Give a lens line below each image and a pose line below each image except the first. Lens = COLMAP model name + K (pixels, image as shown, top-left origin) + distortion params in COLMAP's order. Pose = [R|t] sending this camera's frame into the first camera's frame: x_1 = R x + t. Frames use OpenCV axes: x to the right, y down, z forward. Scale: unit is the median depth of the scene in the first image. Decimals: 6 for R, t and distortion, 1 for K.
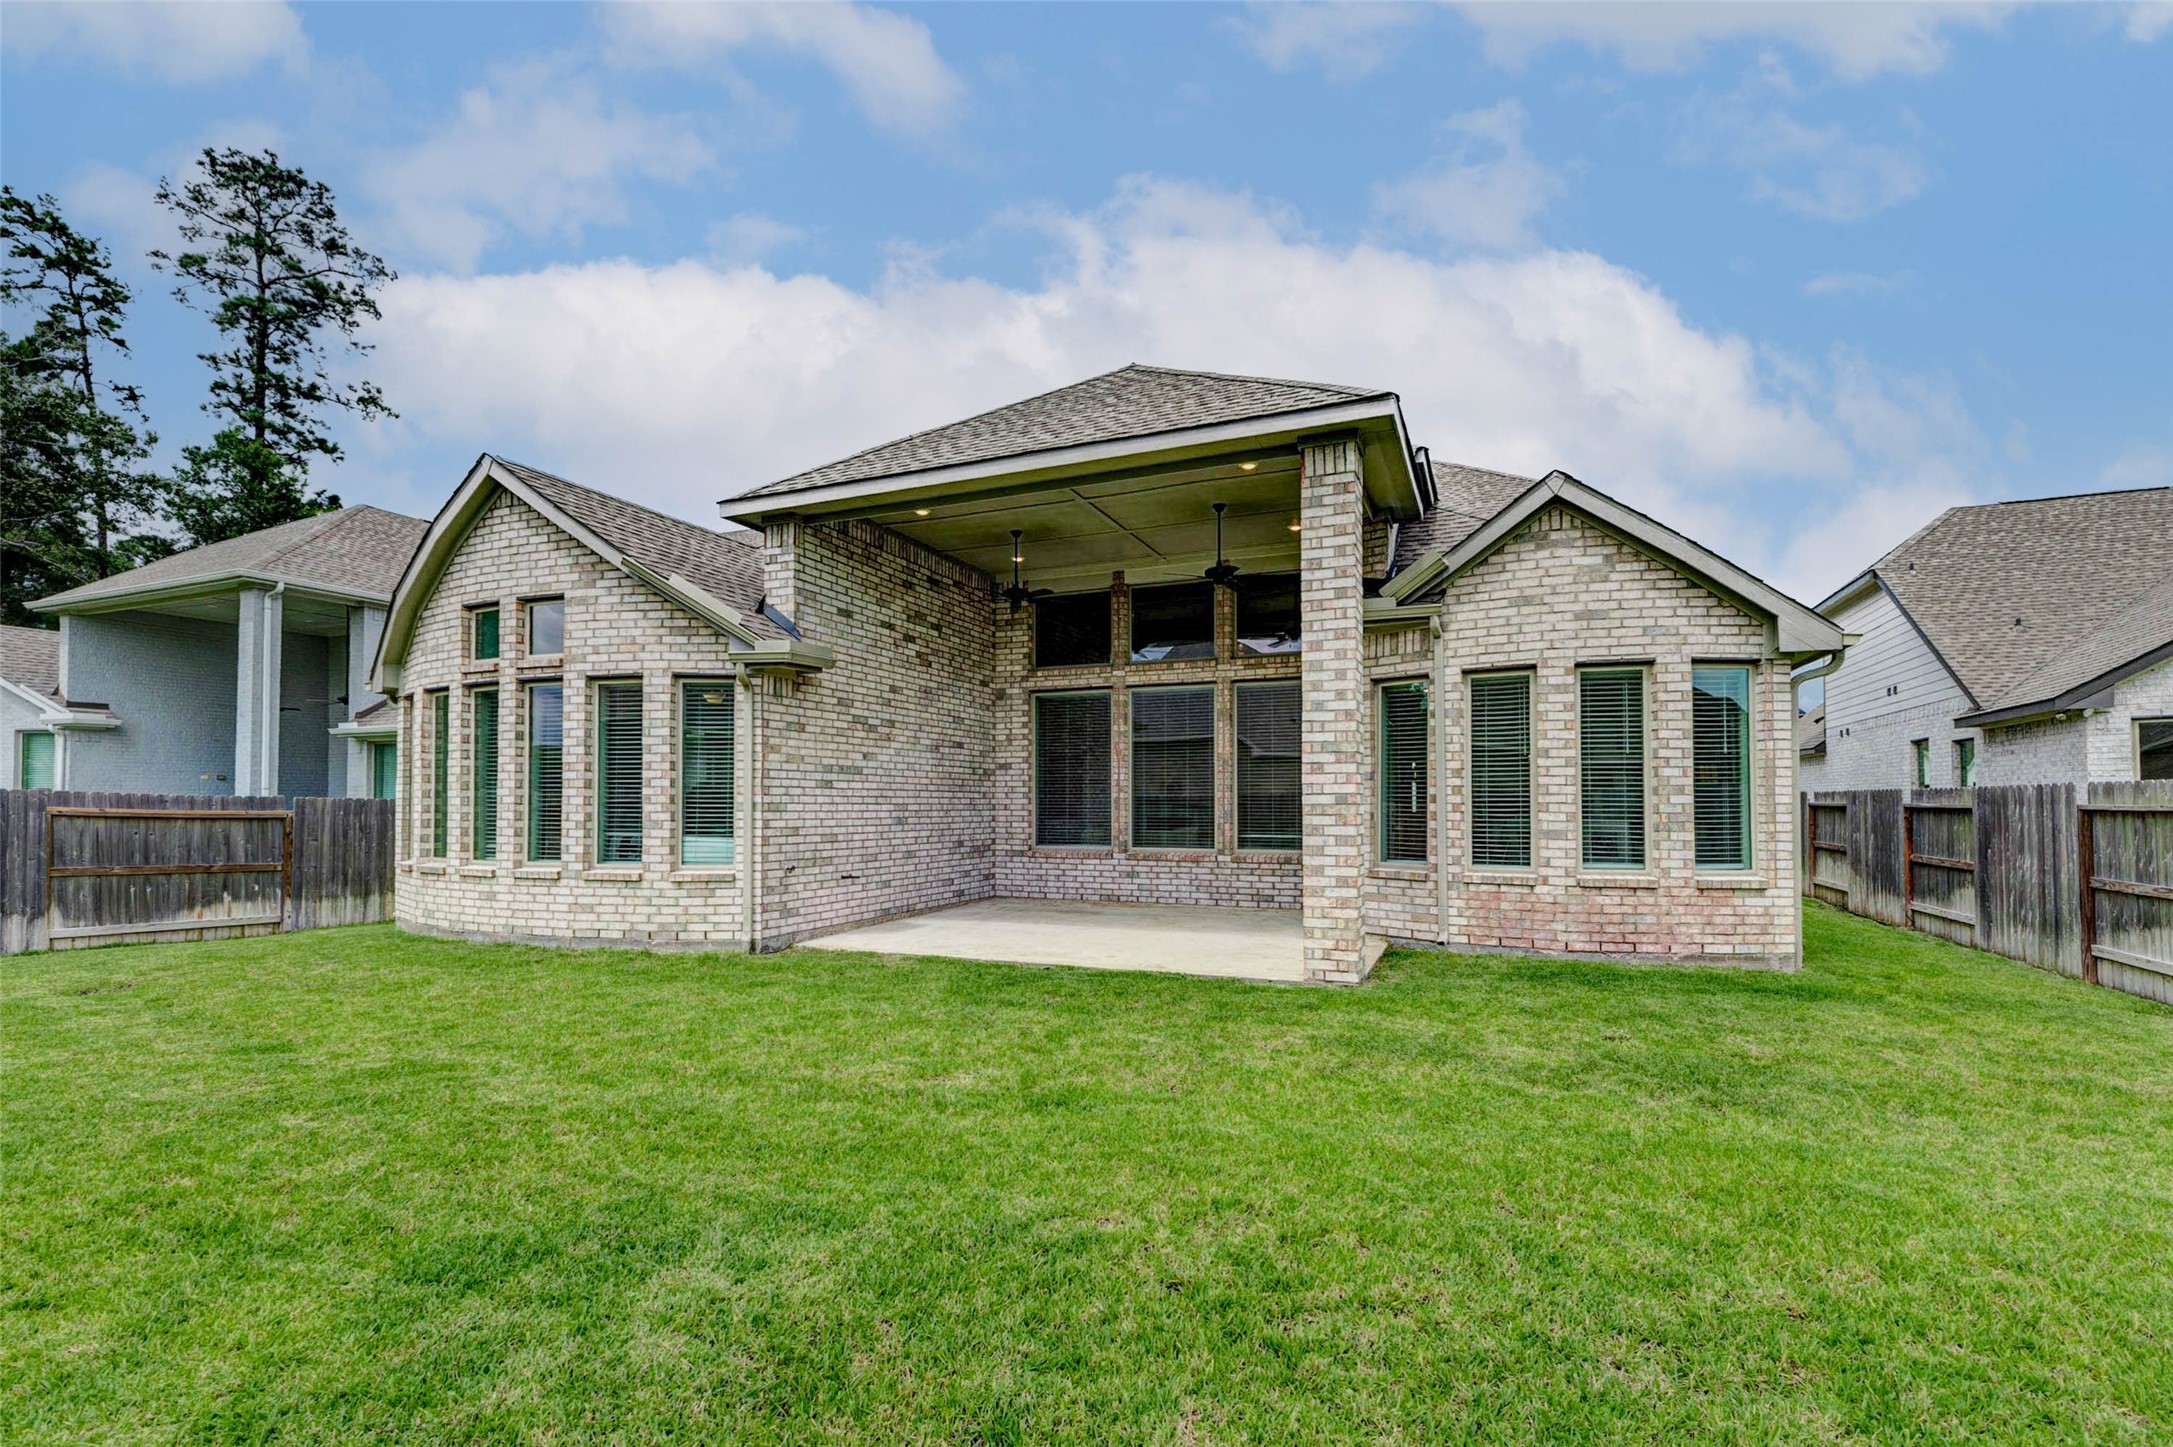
lens RADIAL K [[978.9, 0, 1112.6], [0, 978.9, 776.9], [0, 0, 1]] dist [0.016970, -0.003947]
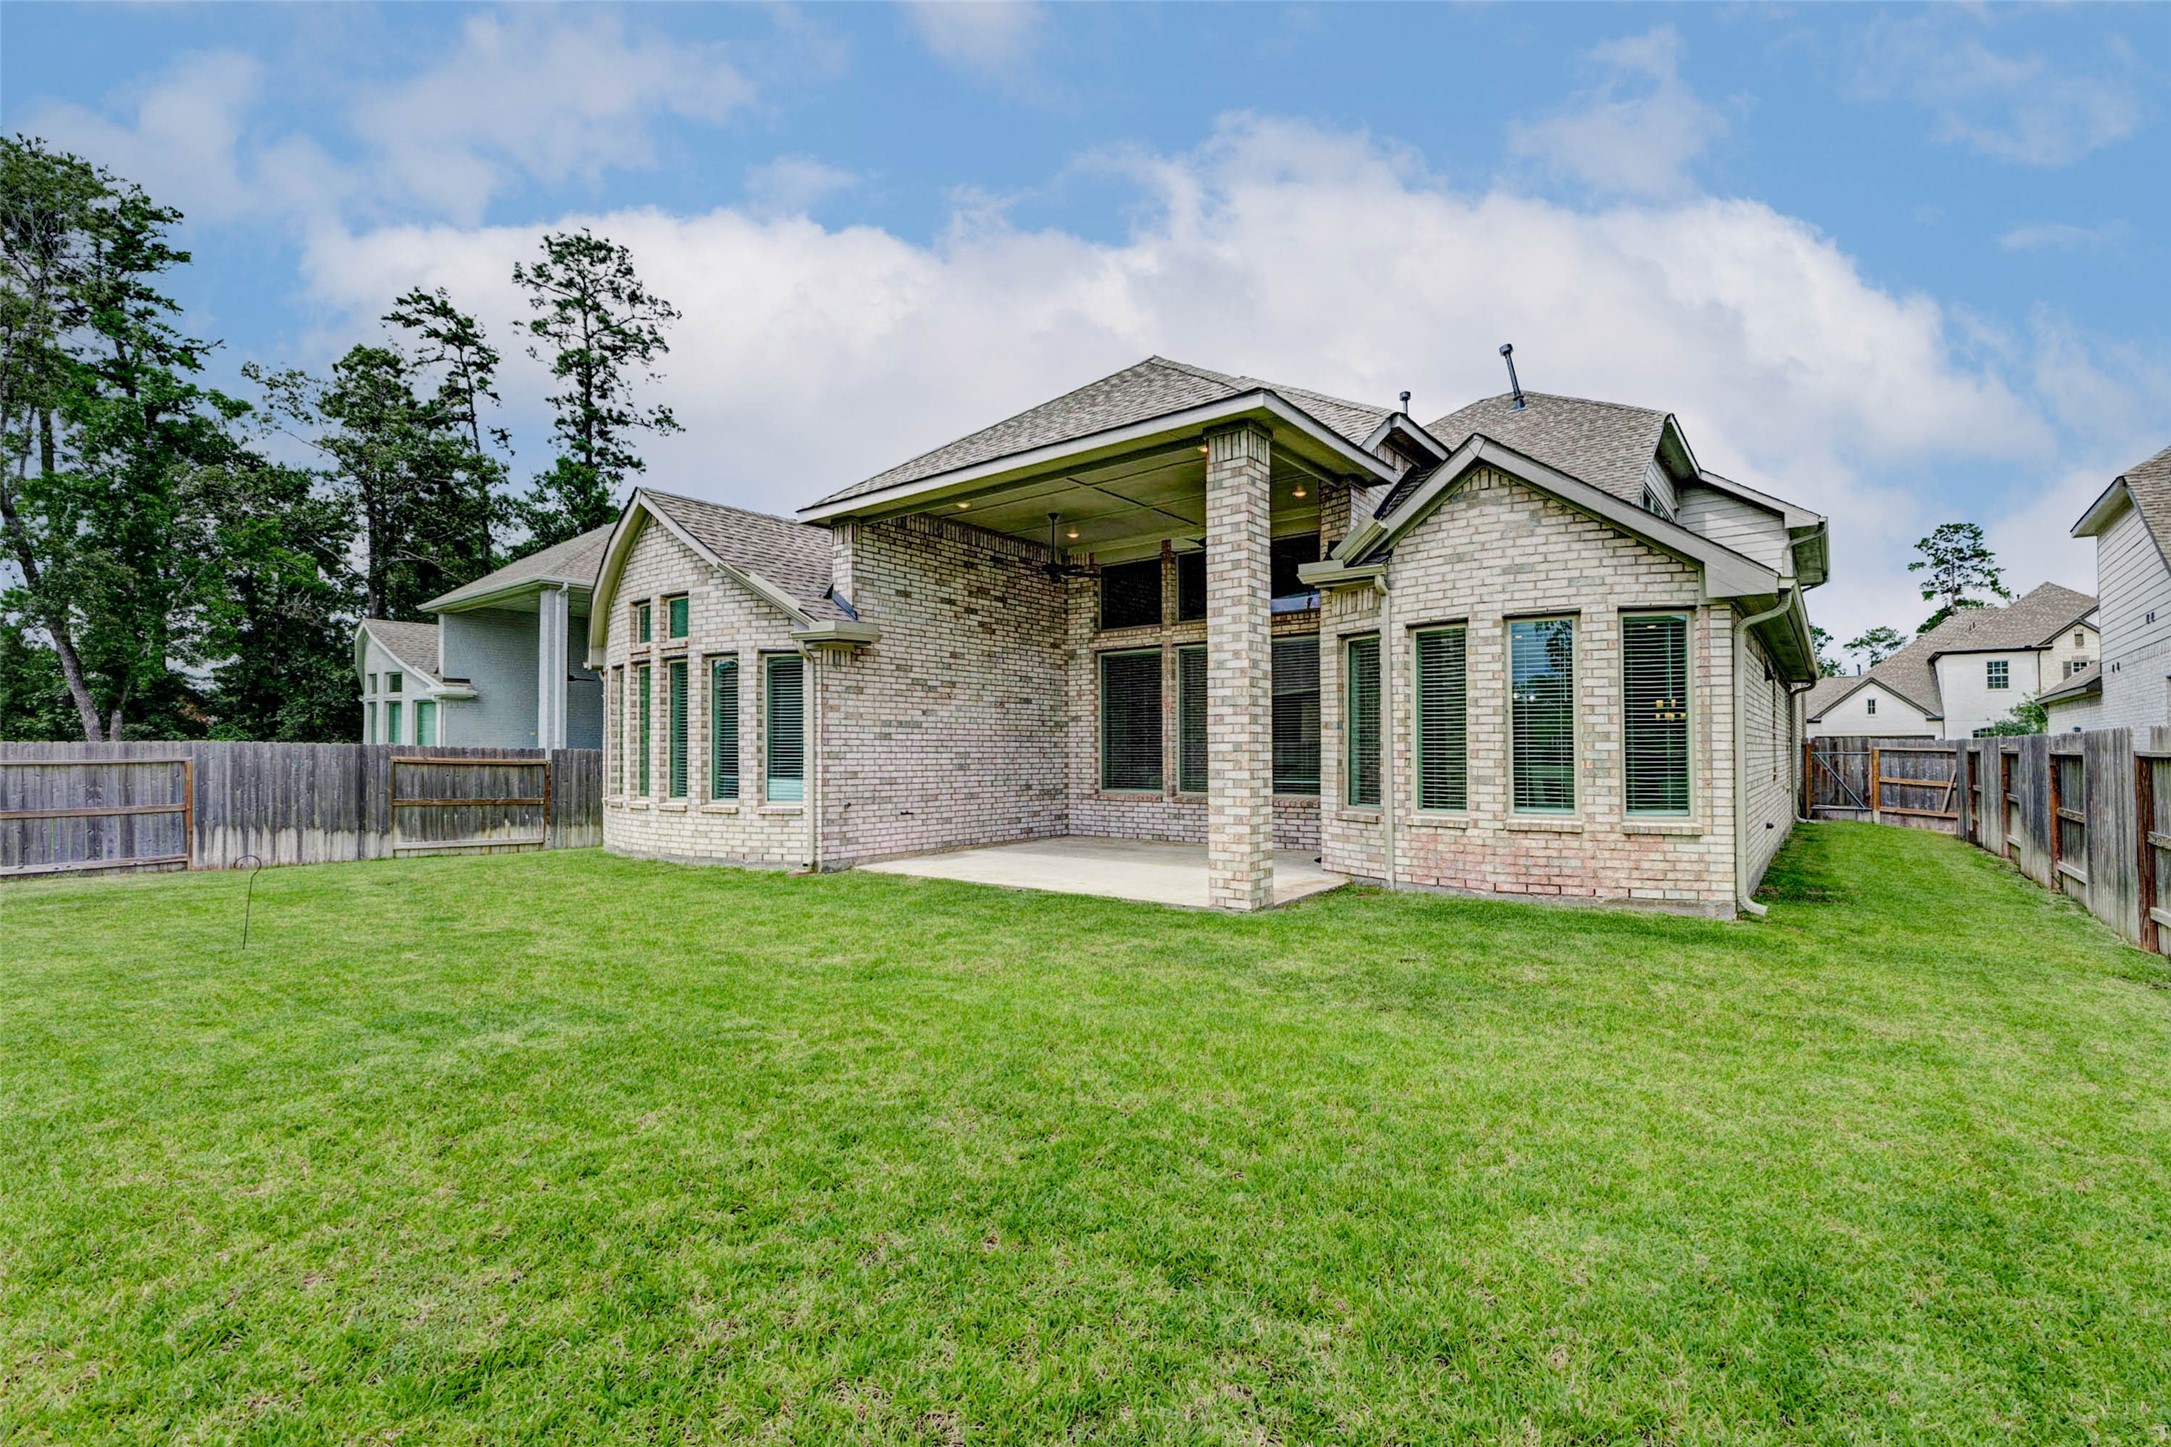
lens RADIAL K [[947.8, 0, 1067.1], [0, 947.8, 738.9], [0, 0, 1]] dist [0.015046, -0.003914]
pose [[0.967034, -0.006317, -0.254568, 0.251474], [0.009612, 0.999885, 0.011701, -0.001559], [0.254464, -0.013762, 0.966984, -0.085231]]
